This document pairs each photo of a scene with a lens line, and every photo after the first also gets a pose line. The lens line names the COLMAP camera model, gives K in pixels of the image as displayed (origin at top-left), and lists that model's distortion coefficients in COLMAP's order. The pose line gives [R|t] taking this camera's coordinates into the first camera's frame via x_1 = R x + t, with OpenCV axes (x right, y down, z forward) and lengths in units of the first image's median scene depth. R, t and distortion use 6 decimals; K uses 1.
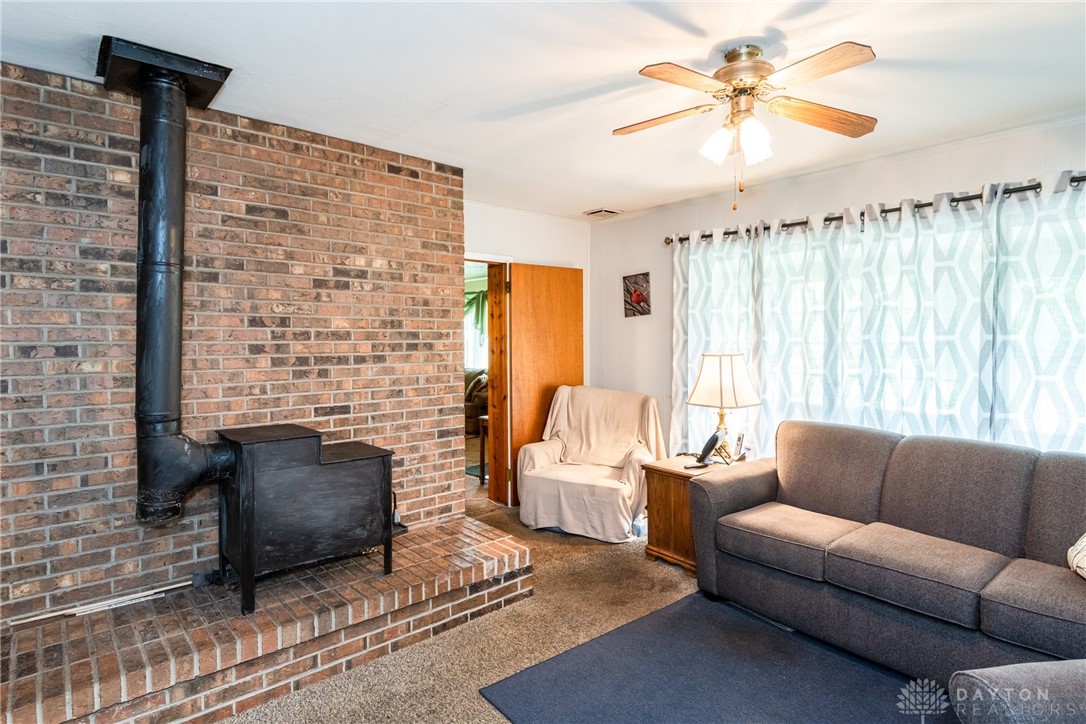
lens RADIAL K [[595.3, 0, 544.1], [0, 595.3, 353.3], [0, 0, 1]] dist [0.027612, -0.000787]
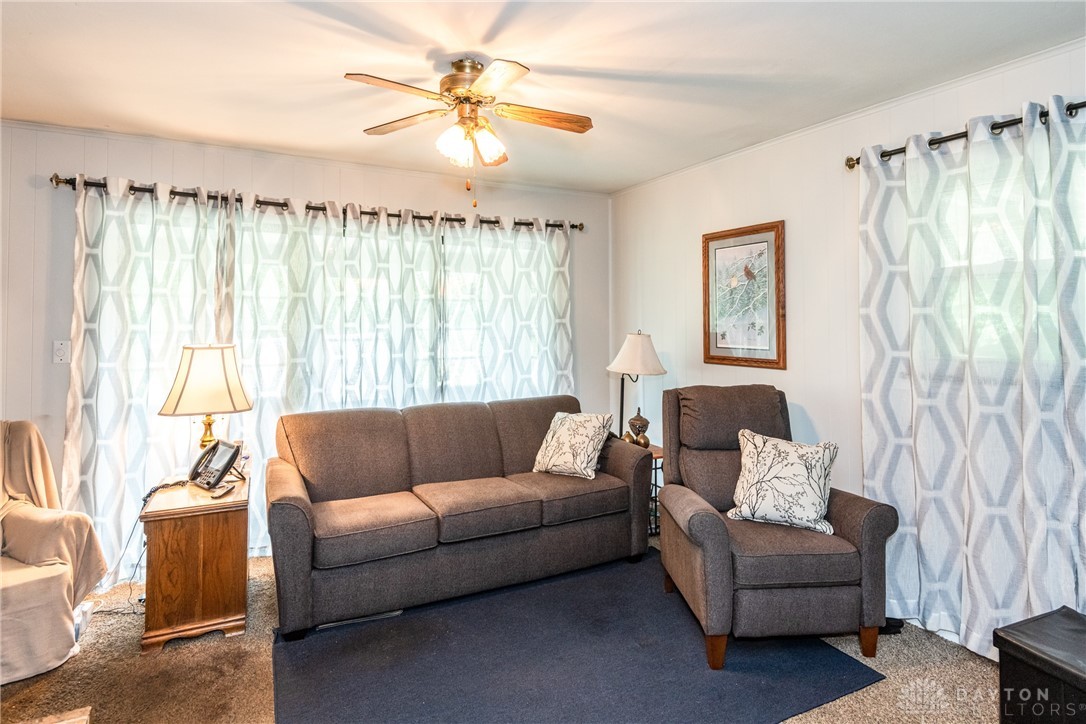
lens RADIAL K [[595.3, 0, 548.6], [0, 595.3, 323.1], [0, 0, 1]] dist [0.027612, -0.000787]
pose [[0.206622, 0.006250, 0.978401, -0.410083], [0.030557, 0.999451, -0.012837, -0.005732], [-0.977944, 0.032549, 0.206317, 0.407462]]
